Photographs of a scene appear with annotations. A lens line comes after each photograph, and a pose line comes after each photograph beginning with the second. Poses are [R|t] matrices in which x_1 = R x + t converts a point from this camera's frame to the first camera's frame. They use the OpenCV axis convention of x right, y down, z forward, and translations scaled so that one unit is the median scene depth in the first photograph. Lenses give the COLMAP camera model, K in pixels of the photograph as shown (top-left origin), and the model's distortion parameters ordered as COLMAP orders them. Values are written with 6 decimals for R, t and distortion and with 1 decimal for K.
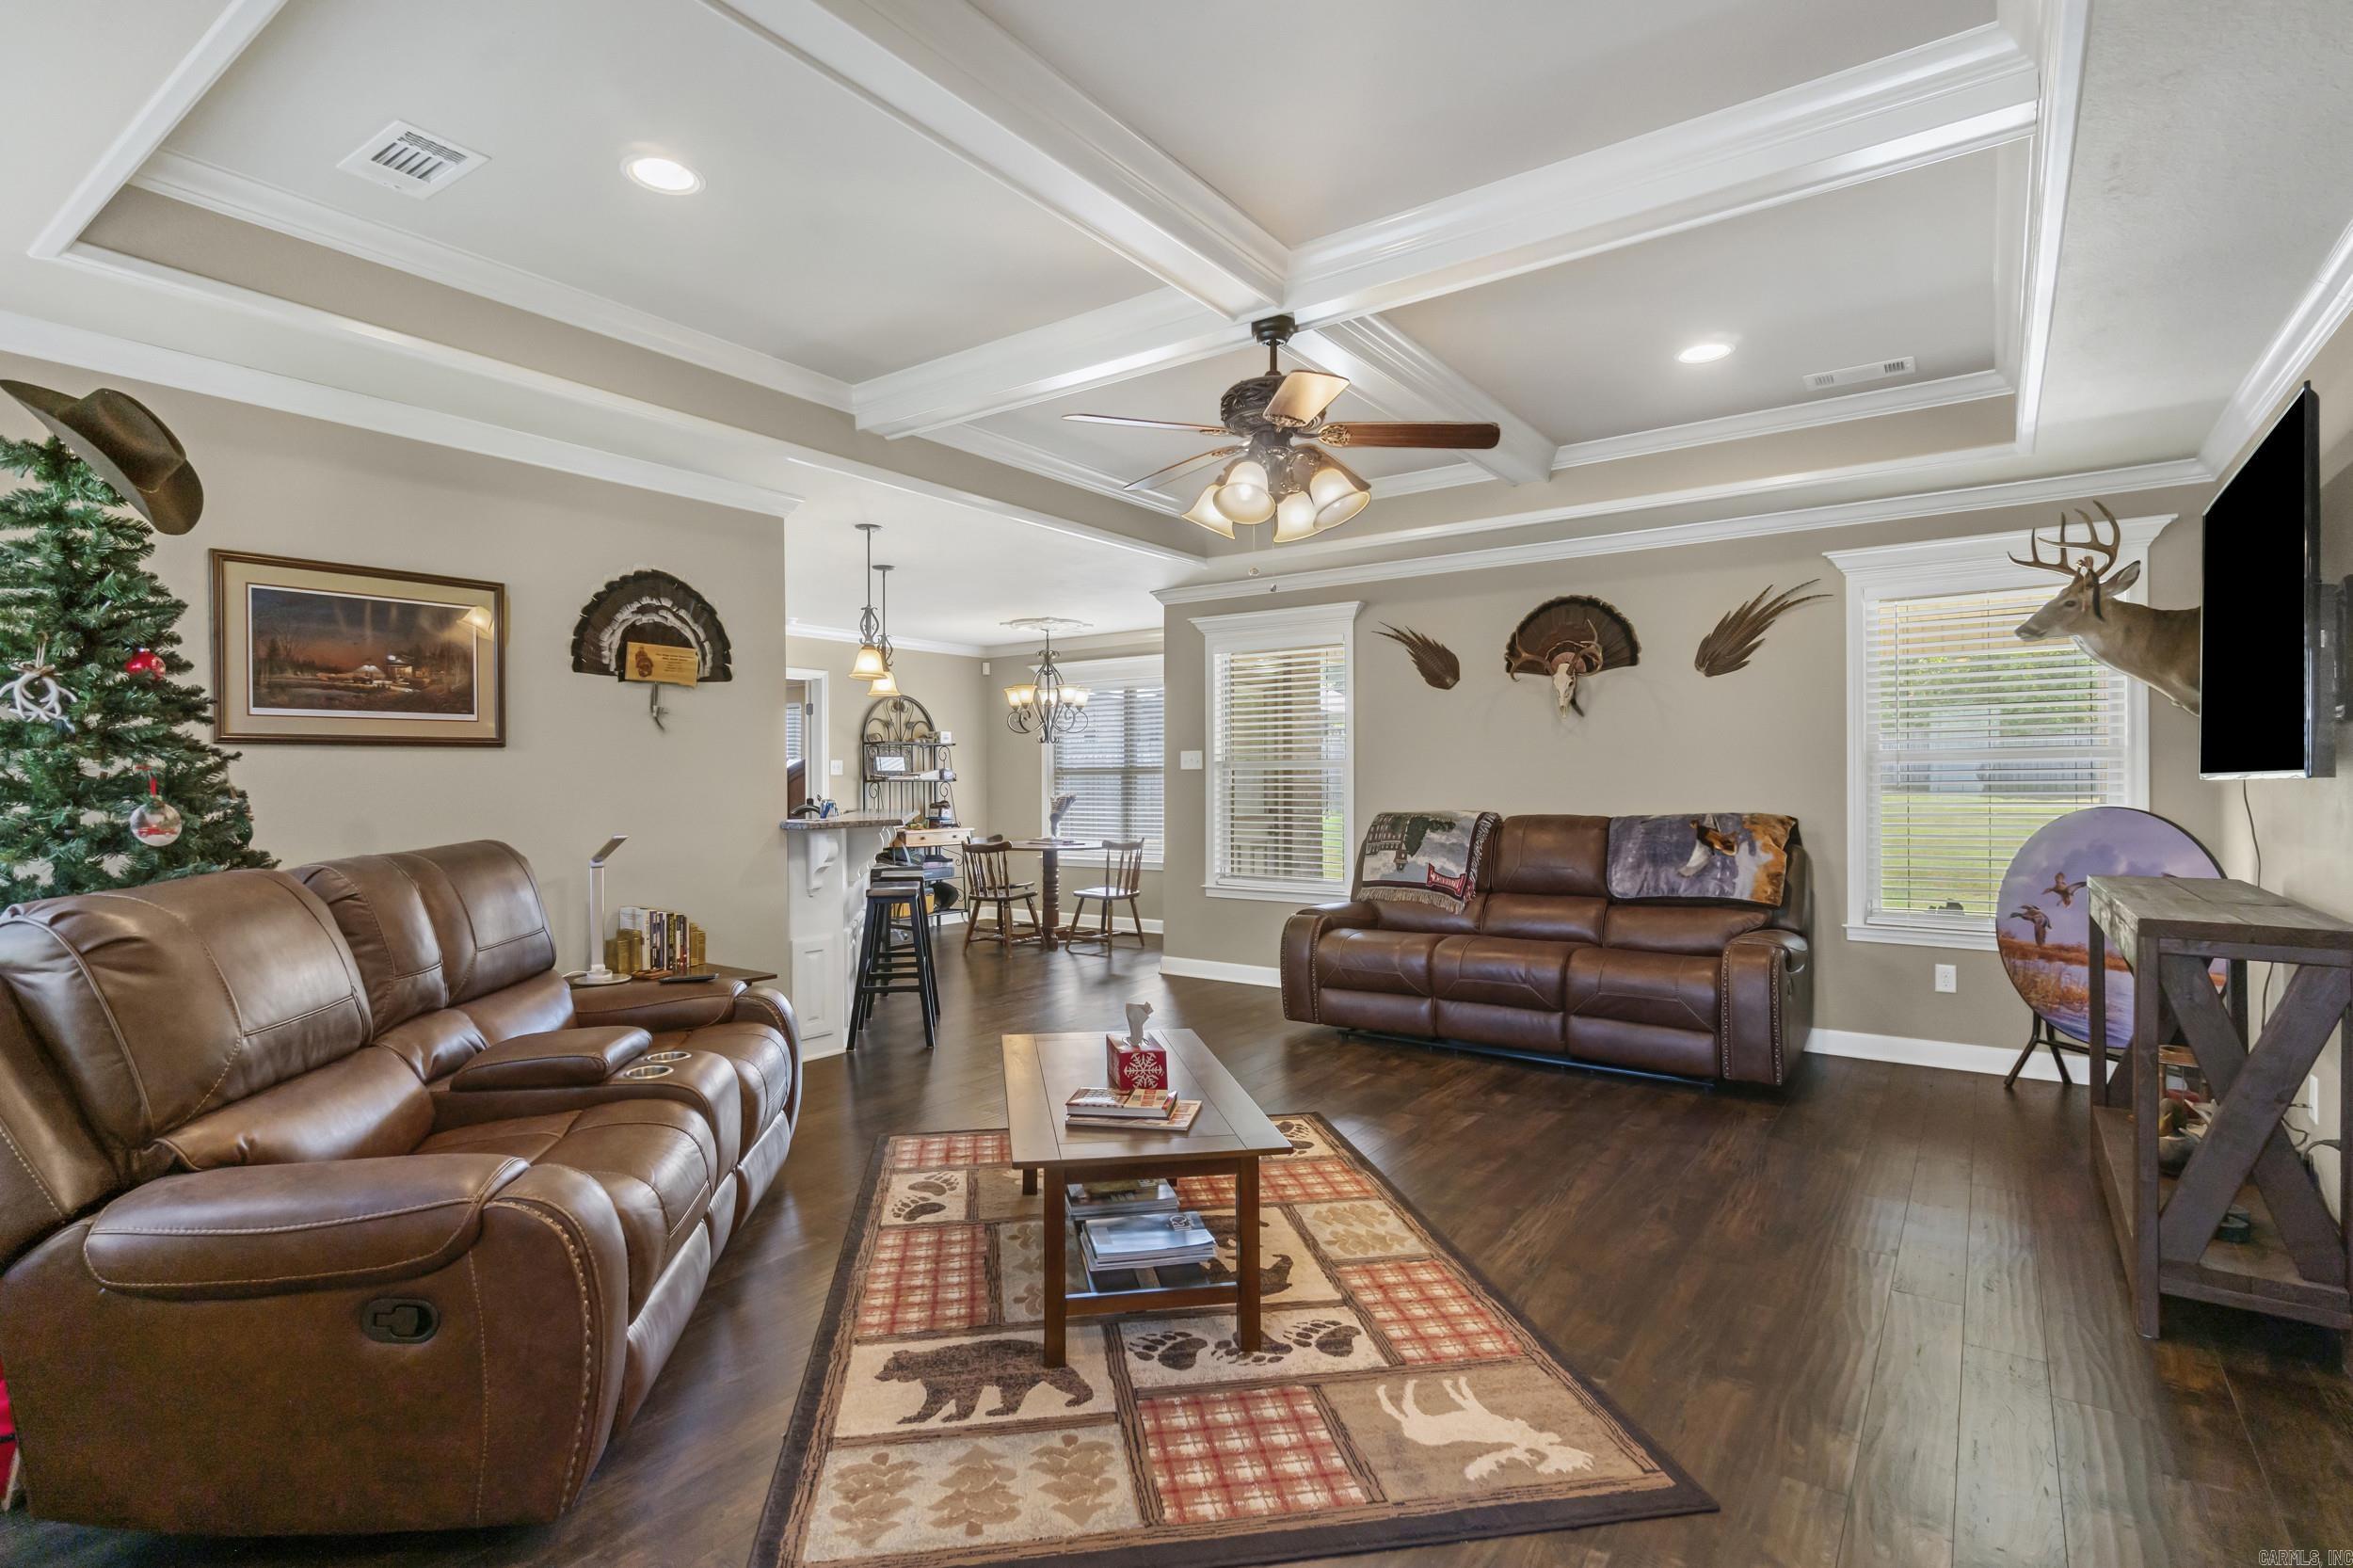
lens RADIAL K [[1143.1, 0, 1156.1], [0, 1143.1, 770.2], [0, 0, 1]] dist [-0.004322, -0.000432]
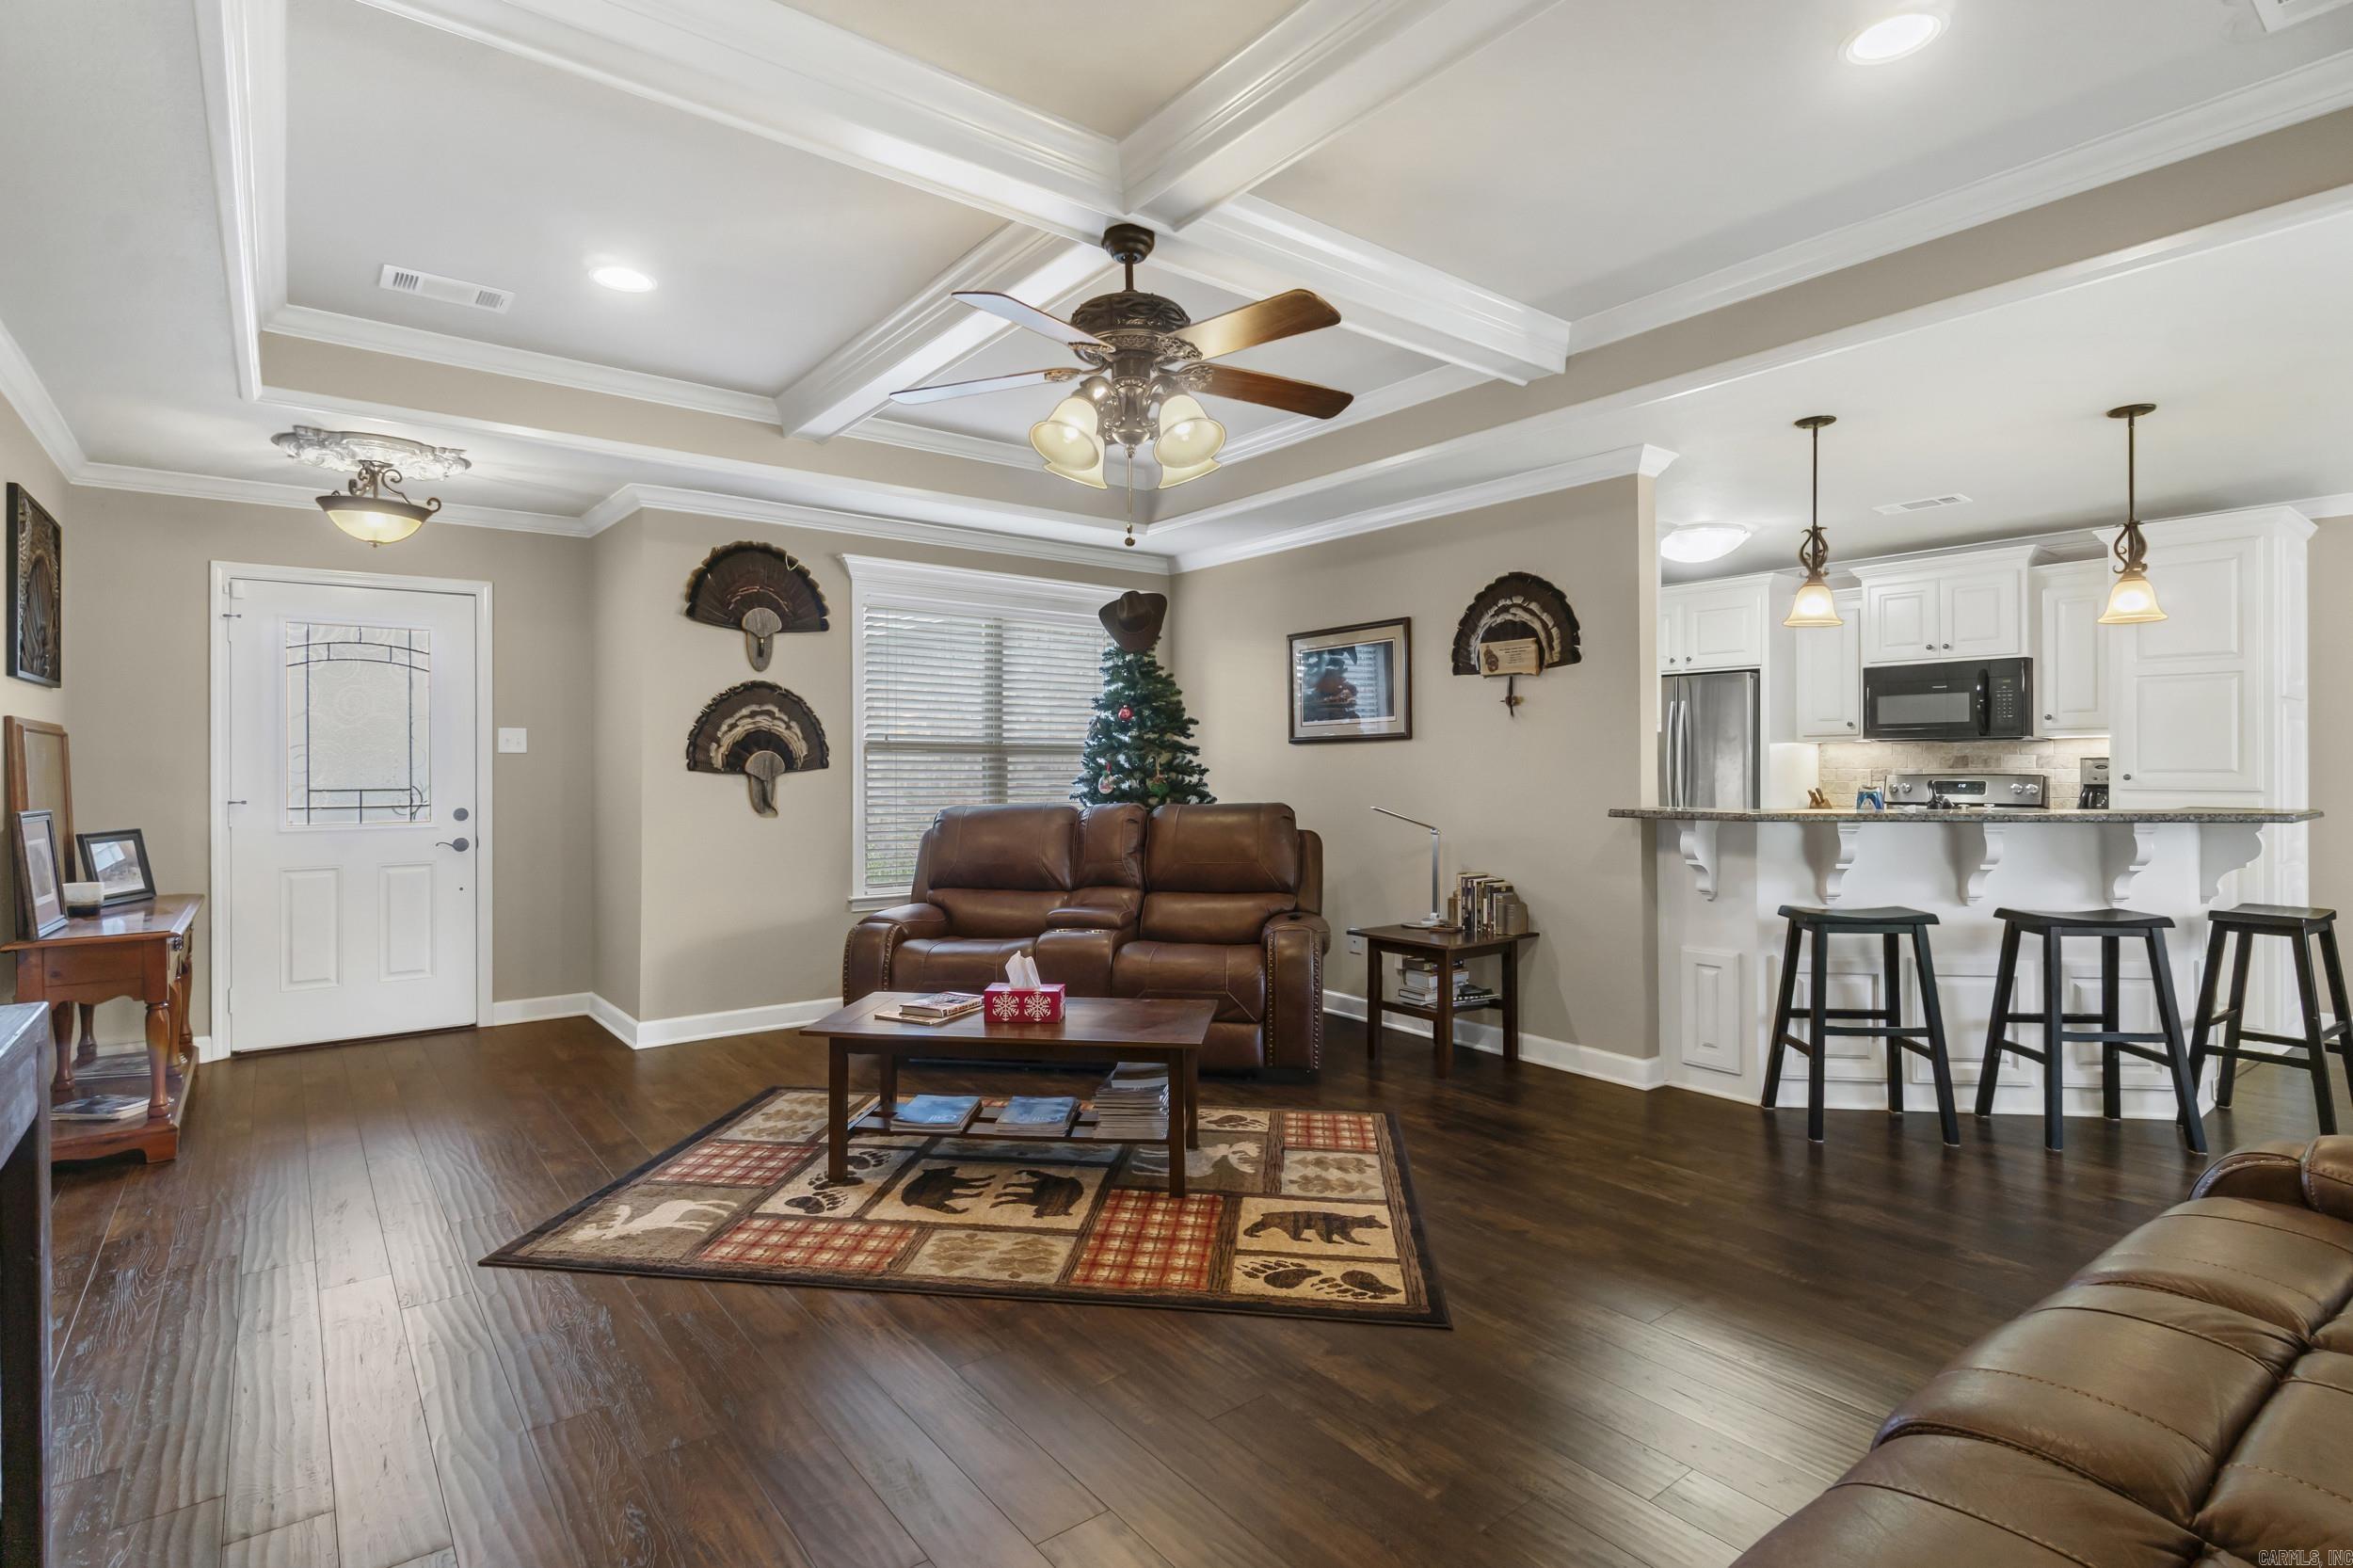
lens RADIAL K [[1143.1, 0, 1156.1], [0, 1143.1, 770.2], [0, 0, 1]] dist [-0.004322, -0.000432]
pose [[-0.281039, 0.005859, -0.959678, 1.031549], [0.011772, 0.999927, 0.002657, 0.012159], [0.959624, -0.010550, -0.281088, 1.409634]]
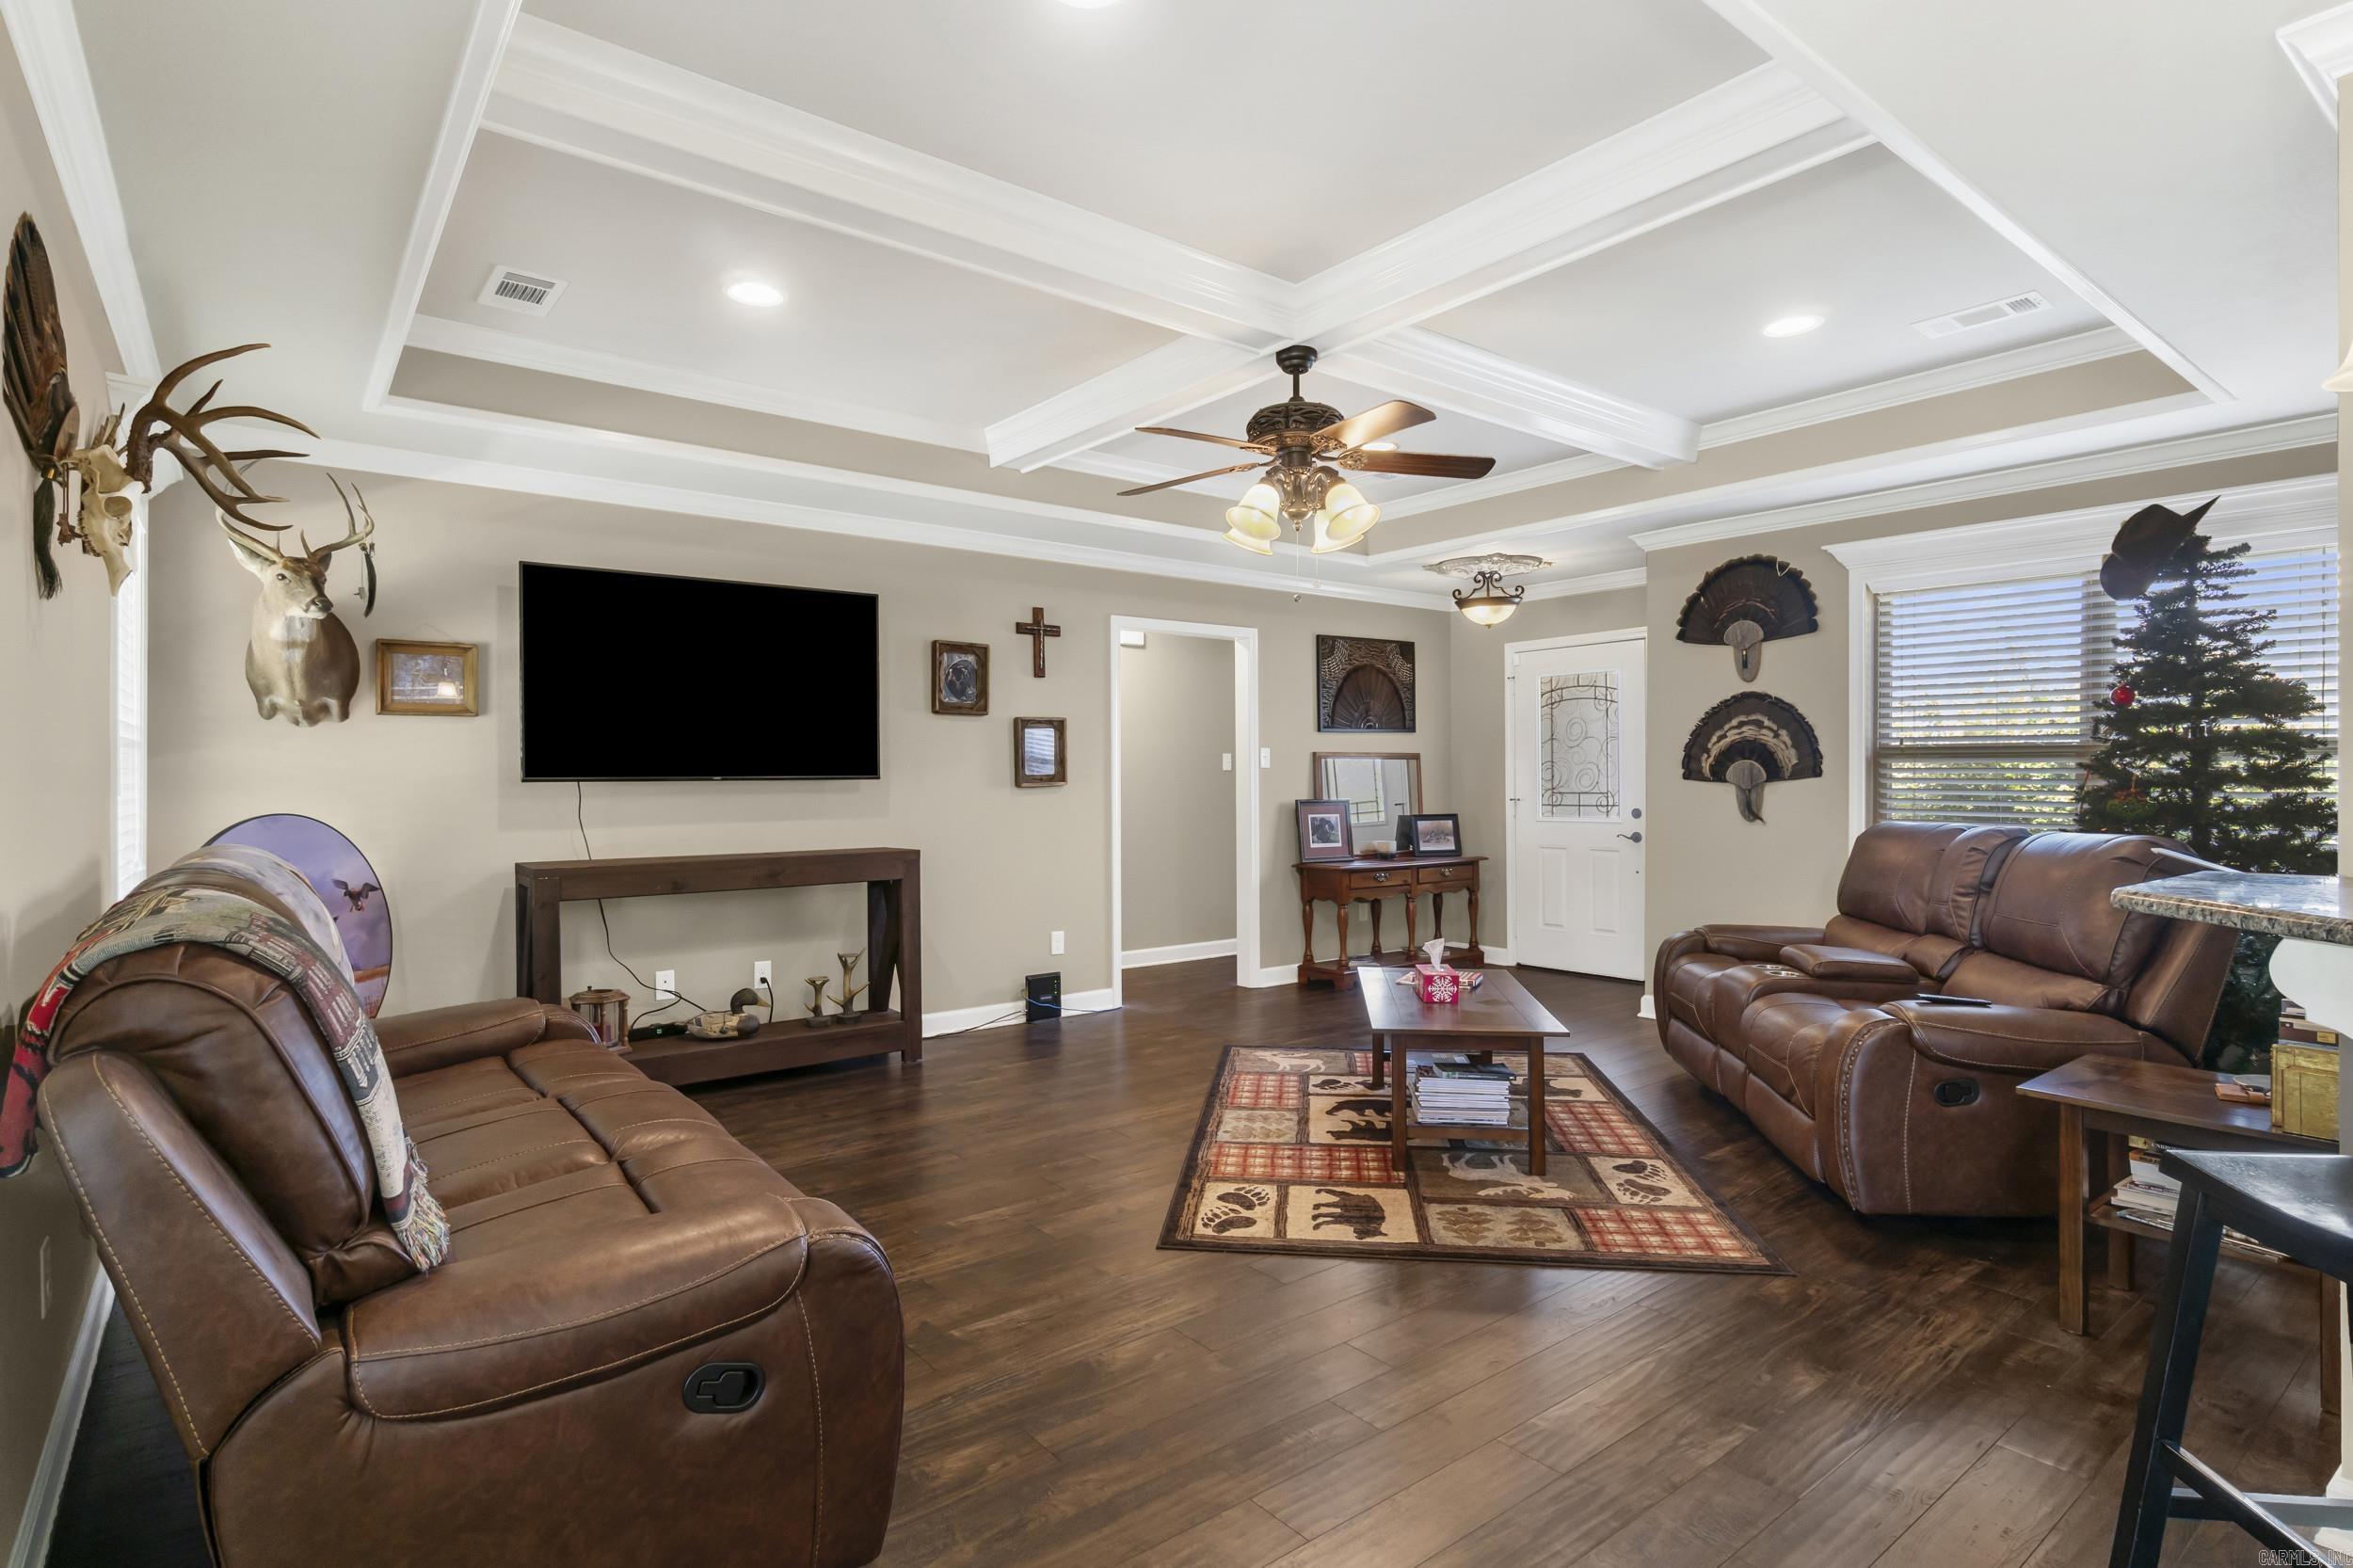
lens RADIAL K [[1192.2, 0, 1167.1], [0, 1192.2, 776.4], [0, 0, 1]] dist [-0.005324, -0.000703]
pose [[-0.963335, 0.006394, 0.268224, -0.087556], [0.003510, 0.999931, -0.011231, 0.023136], [-0.268278, -0.009878, -0.963291, 2.359769]]
